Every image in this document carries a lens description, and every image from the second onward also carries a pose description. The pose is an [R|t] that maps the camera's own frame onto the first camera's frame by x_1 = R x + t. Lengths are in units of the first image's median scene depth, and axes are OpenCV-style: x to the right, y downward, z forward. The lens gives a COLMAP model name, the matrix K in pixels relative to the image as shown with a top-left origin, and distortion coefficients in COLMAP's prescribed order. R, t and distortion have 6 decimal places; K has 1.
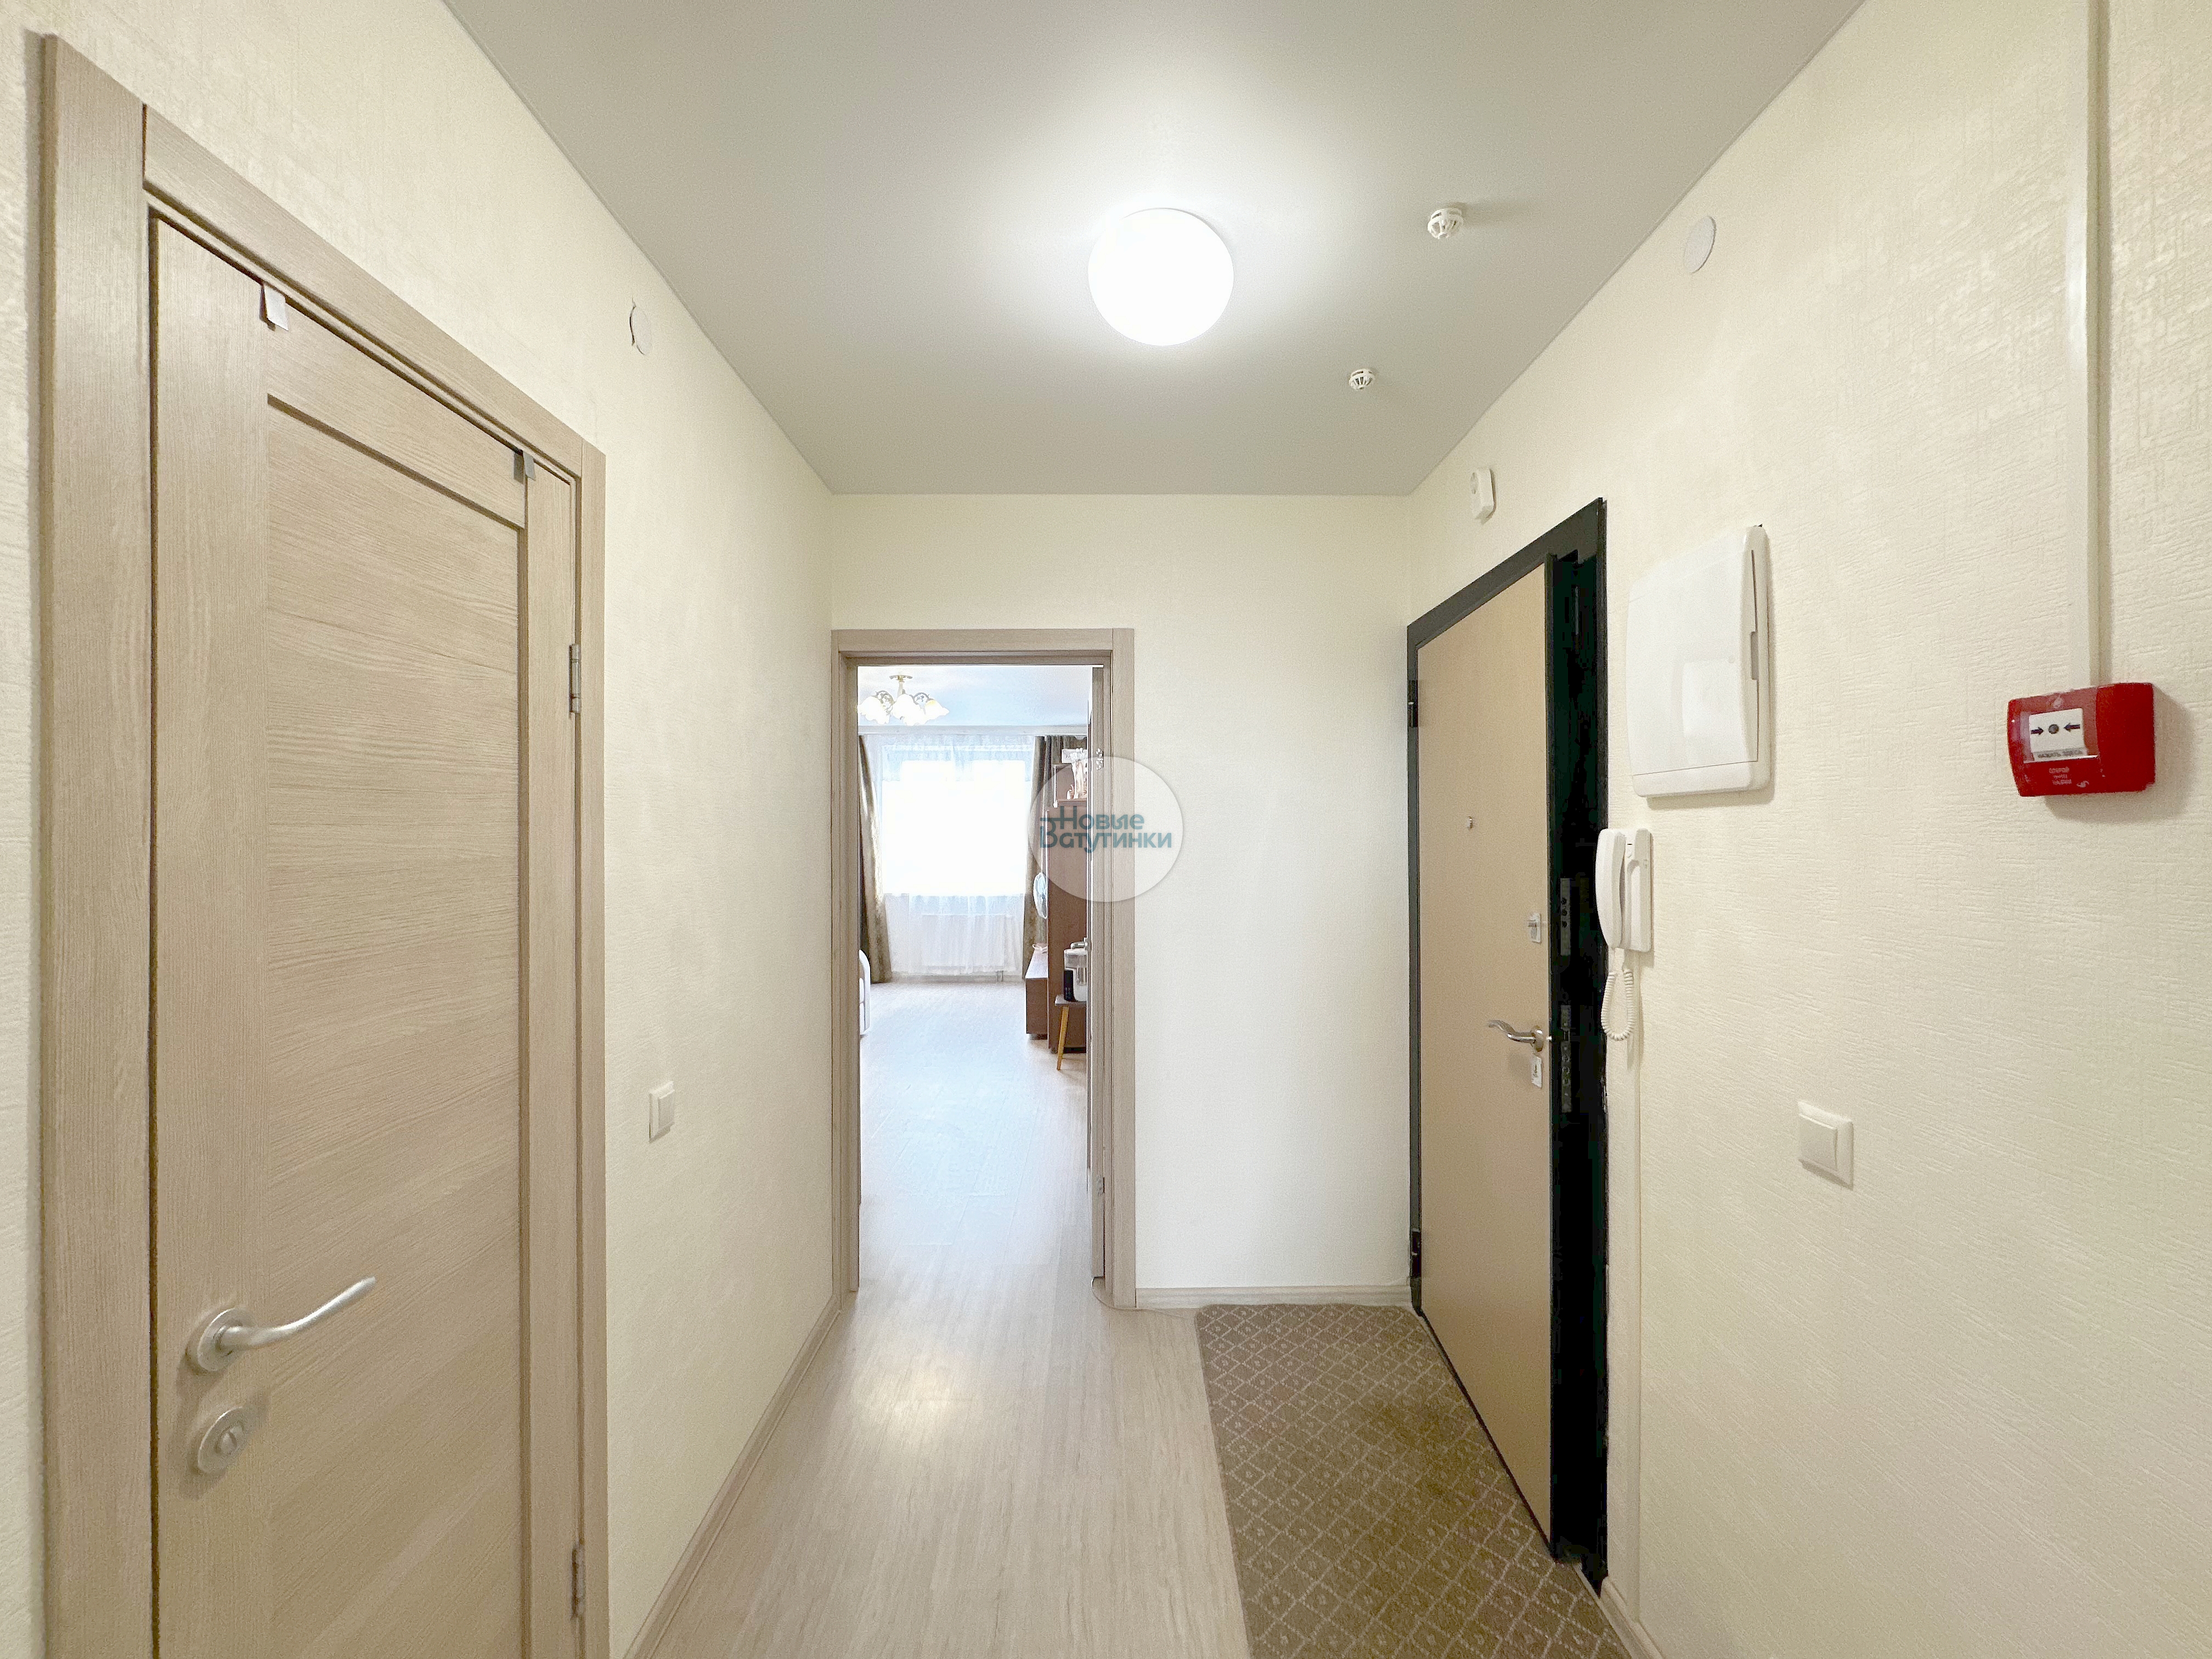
lens RADIAL K [[895.5, 0, 1106.0], [0, 895.5, 829.5], [0, 0, 1]] dist [-0.000933, -0.000125]
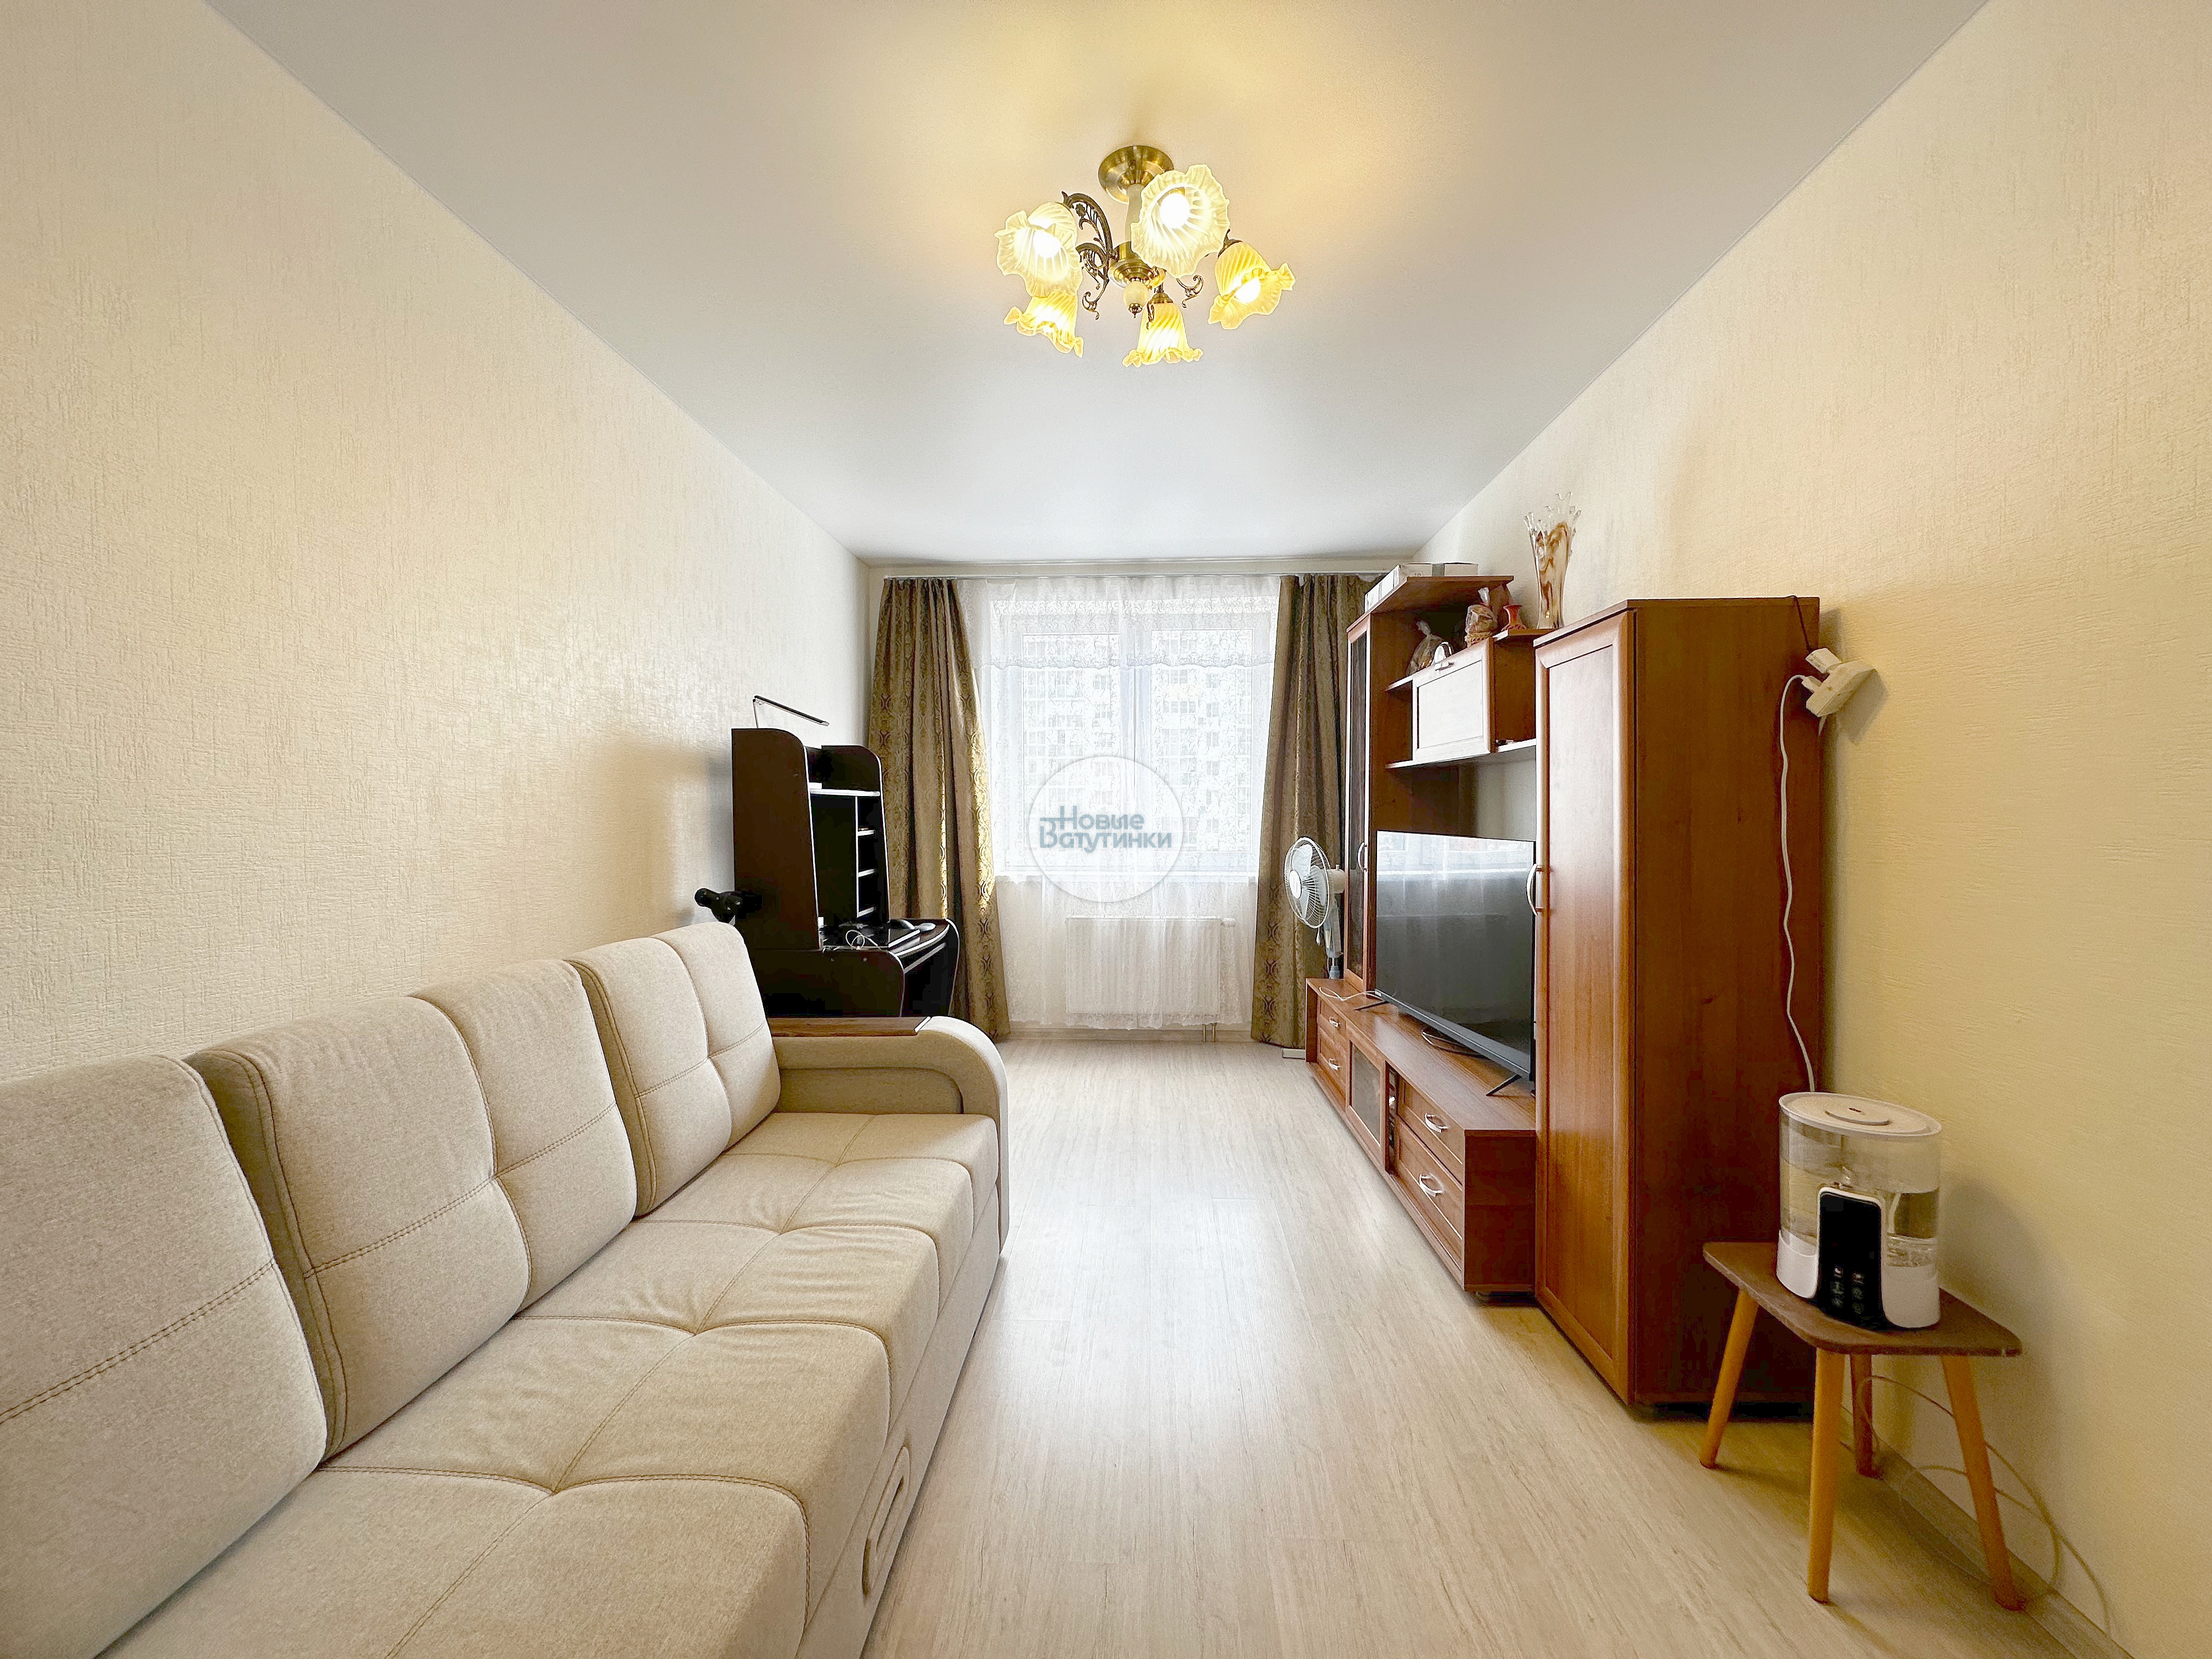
lens RADIAL K [[879.1, 0, 1106.0], [0, 879.1, 829.5], [0, 0, 1]] dist [-0.000383, -0.000027]
pose [[0.998398, 0.000500, -0.056573, -0.152316], [0.000633, 0.999799, 0.020016, 0.033127], [0.056572, -0.020020, 0.998198, 0.479937]]
